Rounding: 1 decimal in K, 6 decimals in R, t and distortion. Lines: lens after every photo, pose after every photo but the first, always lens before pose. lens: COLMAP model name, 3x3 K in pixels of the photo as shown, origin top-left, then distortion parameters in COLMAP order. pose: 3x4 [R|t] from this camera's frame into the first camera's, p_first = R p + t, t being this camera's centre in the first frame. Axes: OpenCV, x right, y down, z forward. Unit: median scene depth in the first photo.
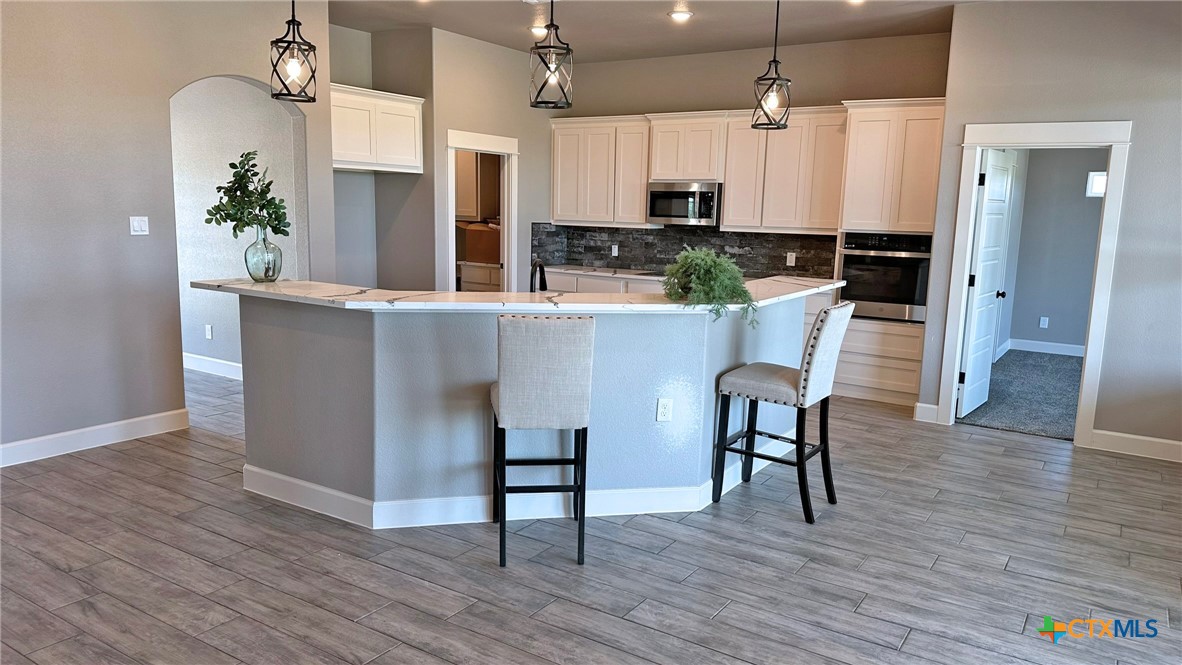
lens RADIAL K [[830.2, 0, 601.6], [0, 830.2, 335.8], [0, 0, 1]] dist [0.129690, -0.210599]
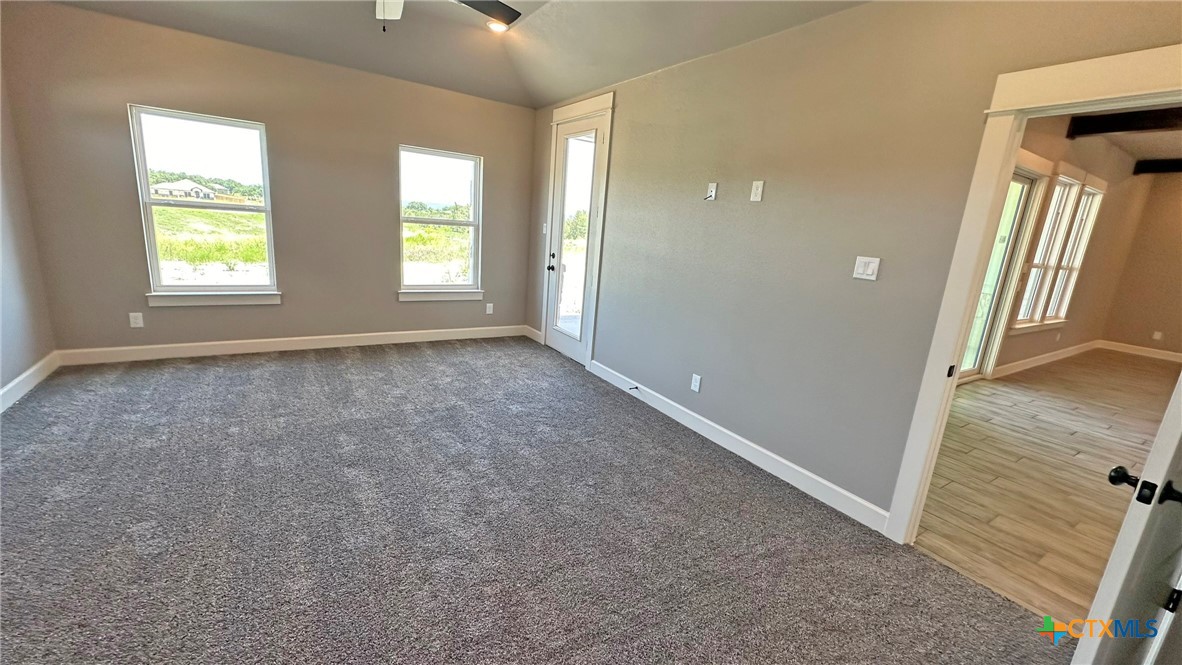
lens RADIAL K [[471.9, 0, 590.2], [0, 471.9, 332.2], [0, 0, 1]] dist [-0.002206, 0.000251]
pose [[-0.903844, -0.192164, 0.382281, 0.616474], [-0.038210, 0.926151, 0.375212, -0.164443], [-0.426152, 0.324526, -0.844439, 1.255623]]
